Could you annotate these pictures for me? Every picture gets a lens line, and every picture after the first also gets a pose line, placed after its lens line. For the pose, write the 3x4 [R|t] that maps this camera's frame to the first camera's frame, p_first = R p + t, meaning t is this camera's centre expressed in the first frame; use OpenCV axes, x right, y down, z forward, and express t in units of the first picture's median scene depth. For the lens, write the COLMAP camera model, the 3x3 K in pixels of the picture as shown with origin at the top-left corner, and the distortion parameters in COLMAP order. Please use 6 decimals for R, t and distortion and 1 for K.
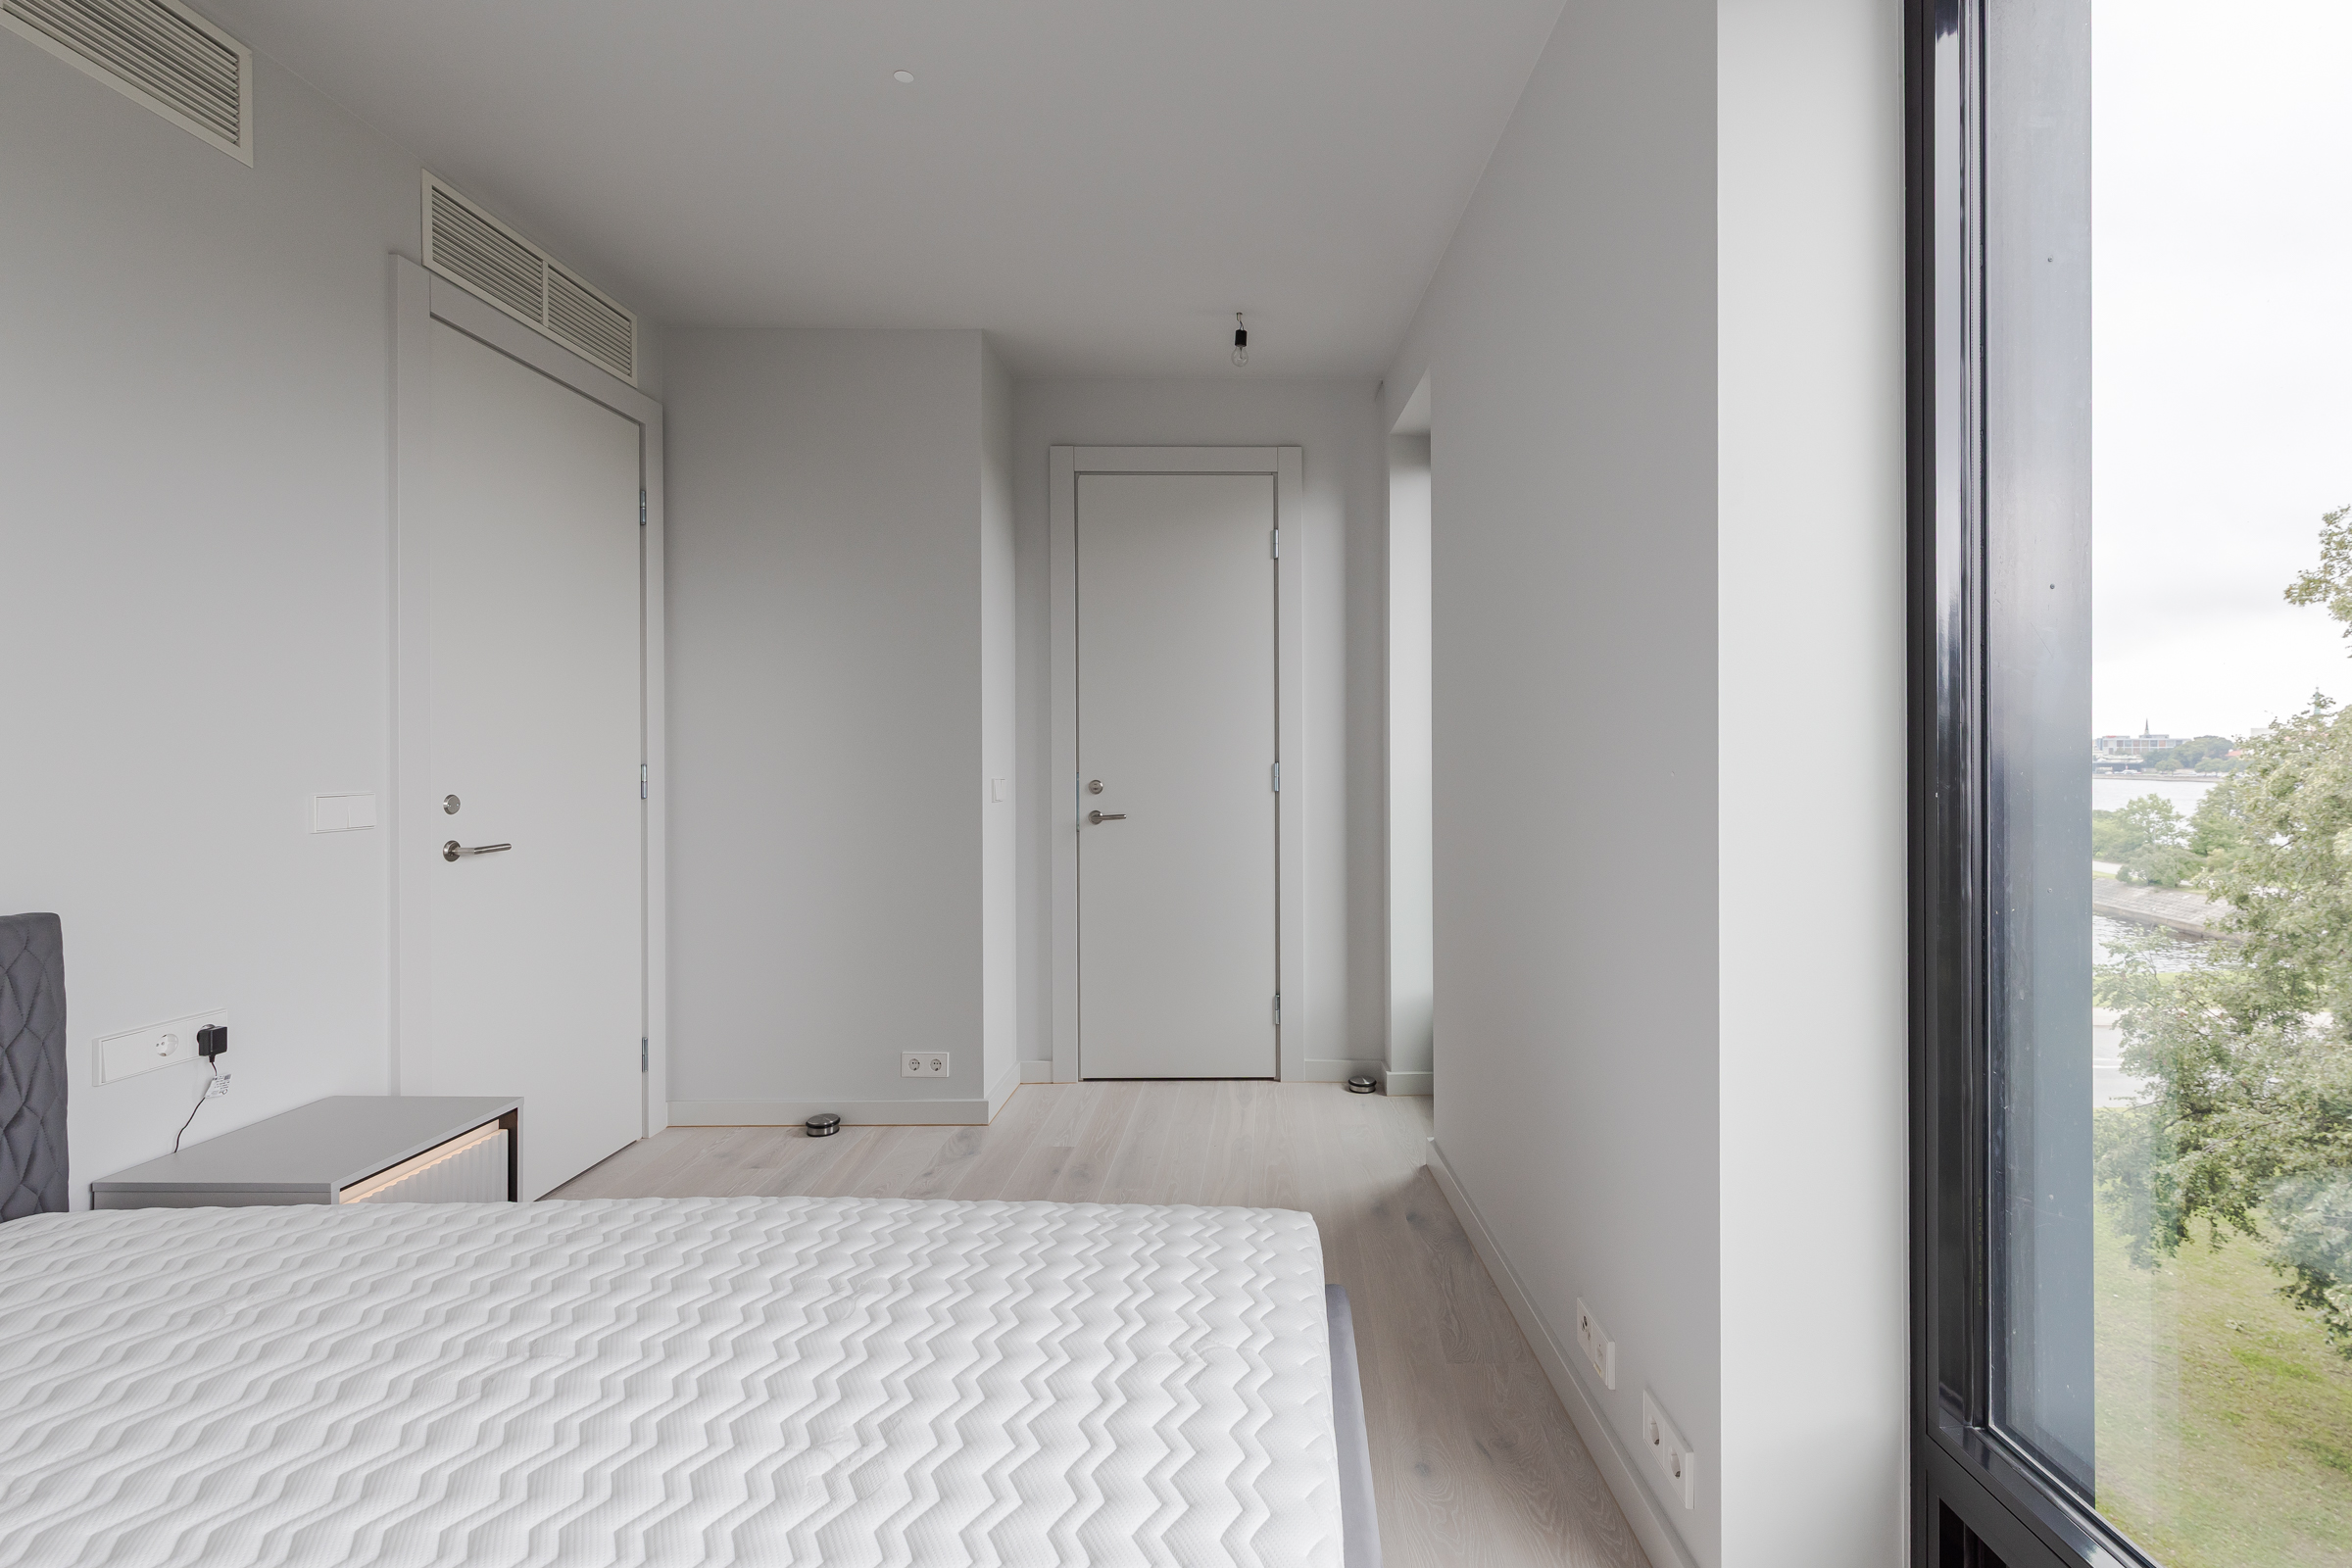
lens RADIAL K [[986.3, 0, 1178.3], [0, 986.3, 762.6], [0, 0, 1]] dist [0.002947, -0.000770]
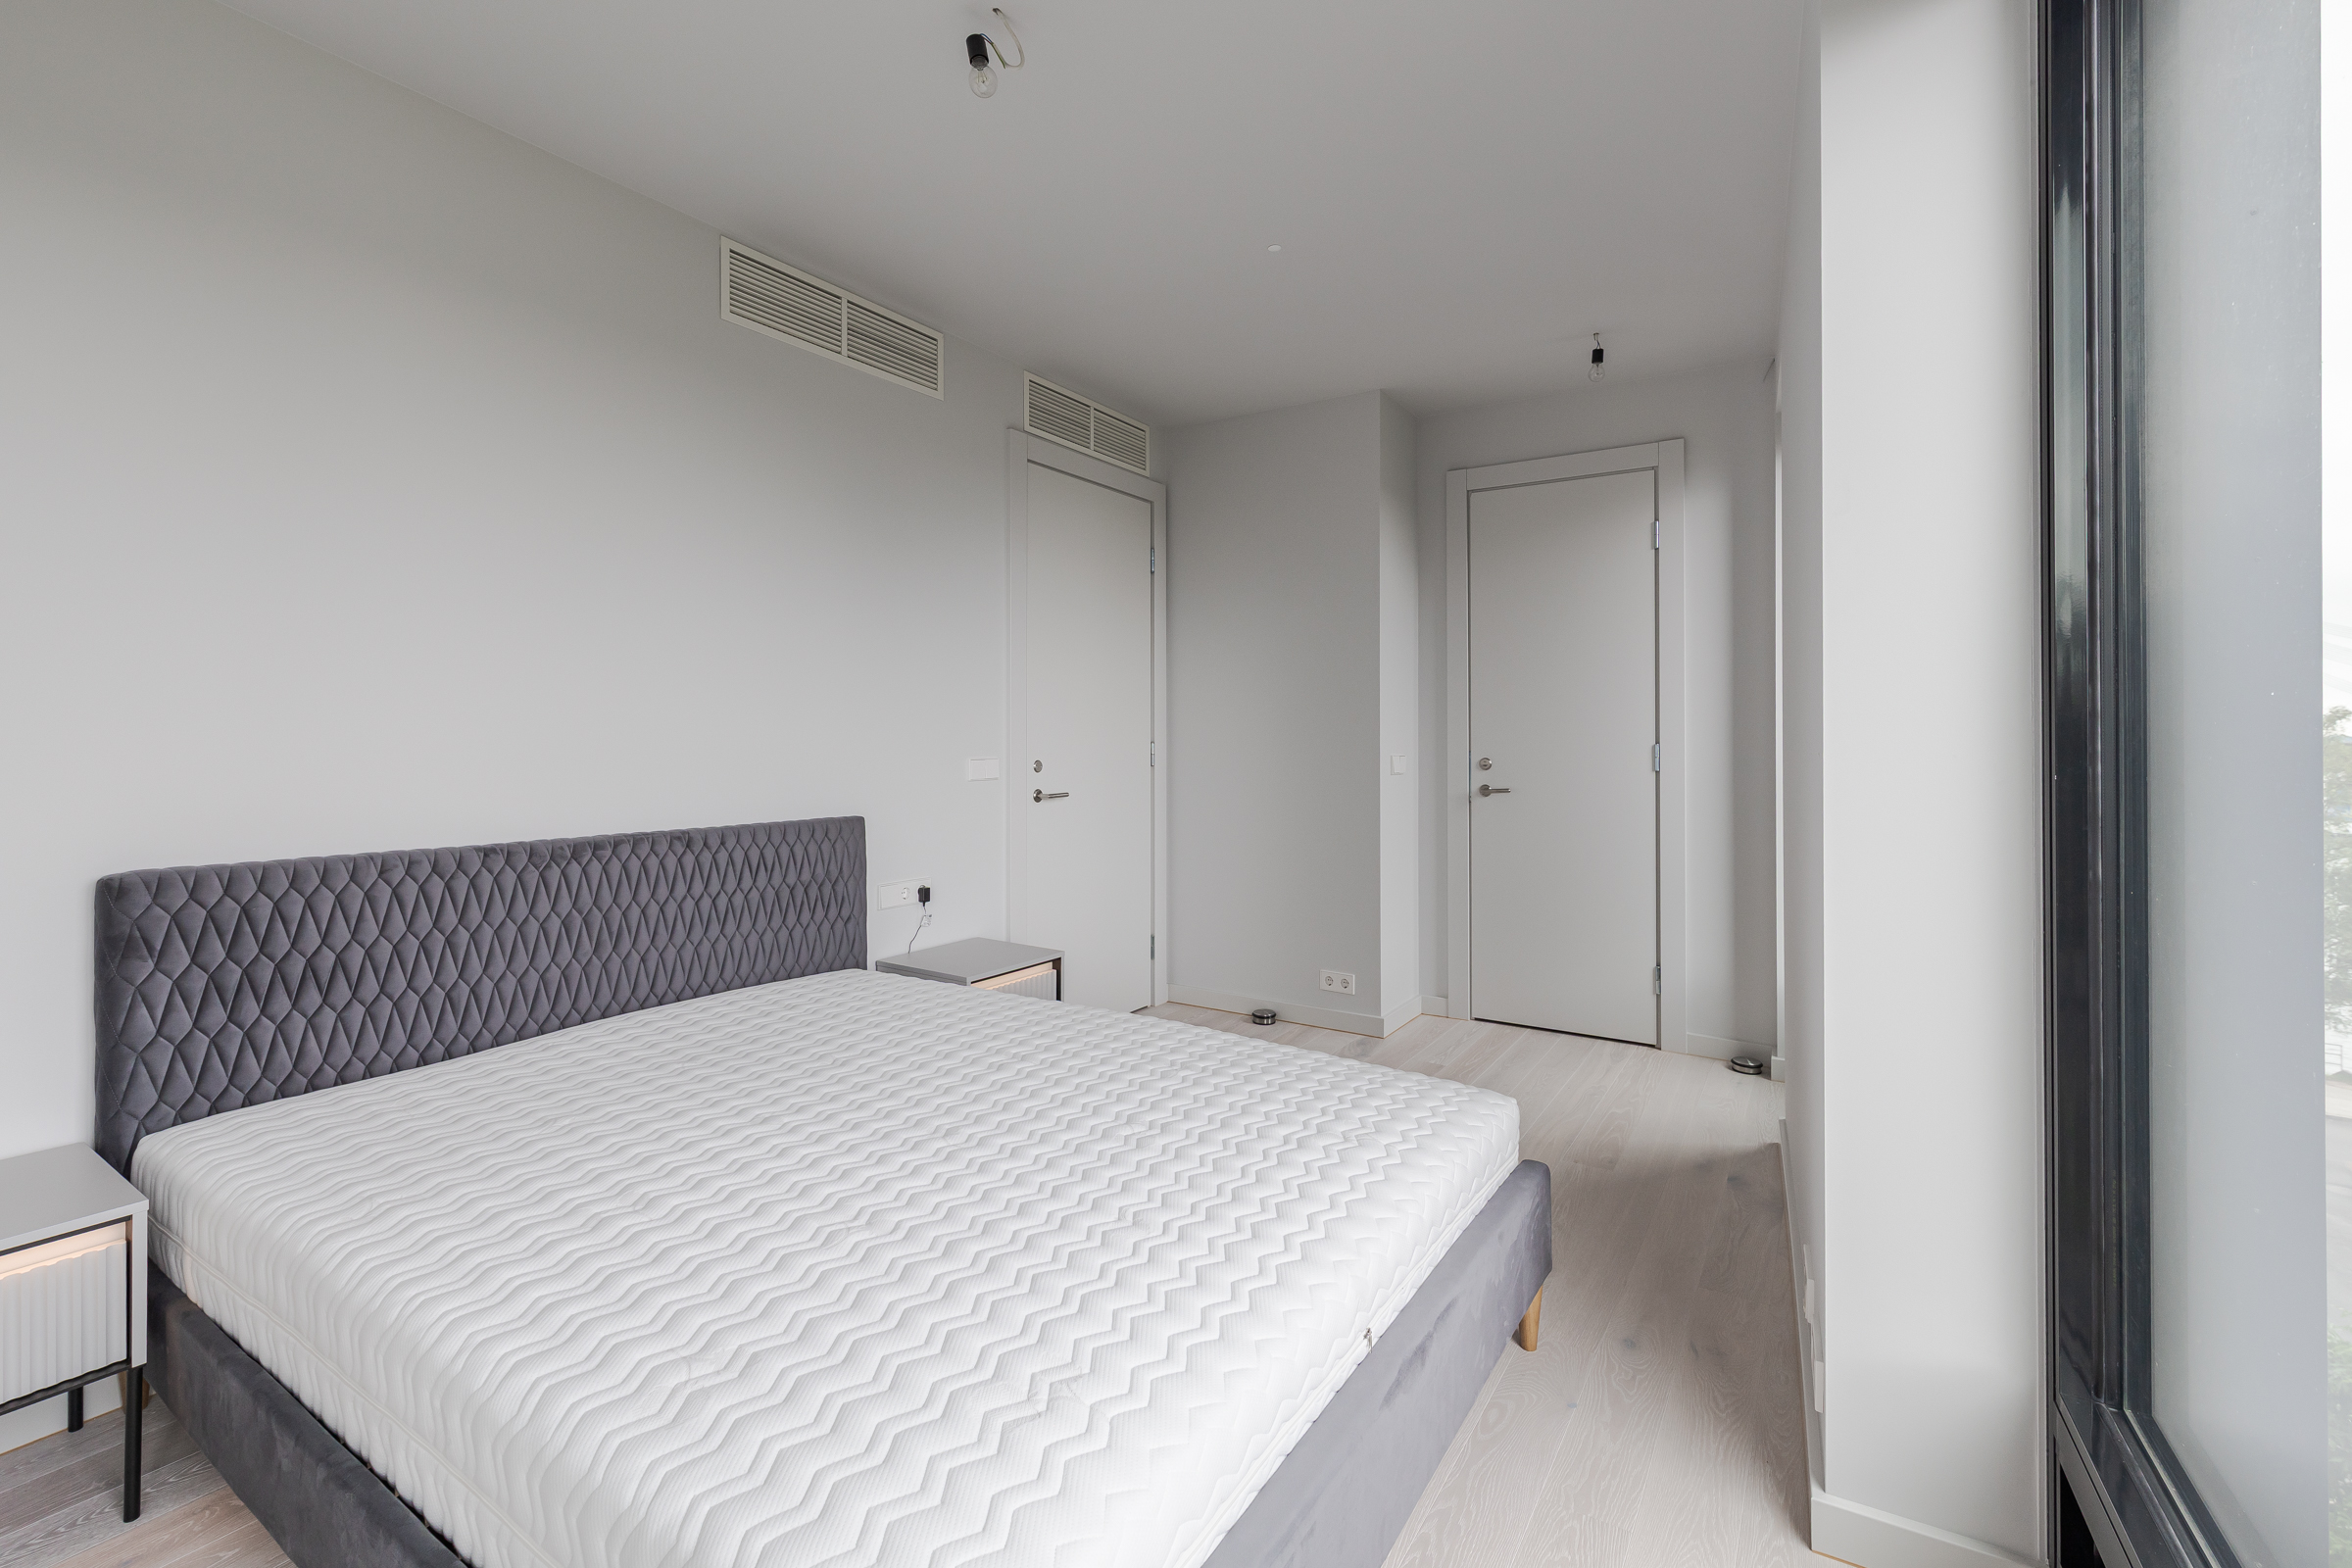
lens RADIAL K [[1035.8, 0, 1178.5], [0, 1035.8, 746.6], [0, 0, 1]] dist [0.004714, -0.000628]
pose [[0.830473, 0.008464, -0.556994, 0.320559], [-0.006358, 0.999963, 0.005716, -0.000024], [0.557022, -0.001205, 0.830497, -0.215854]]
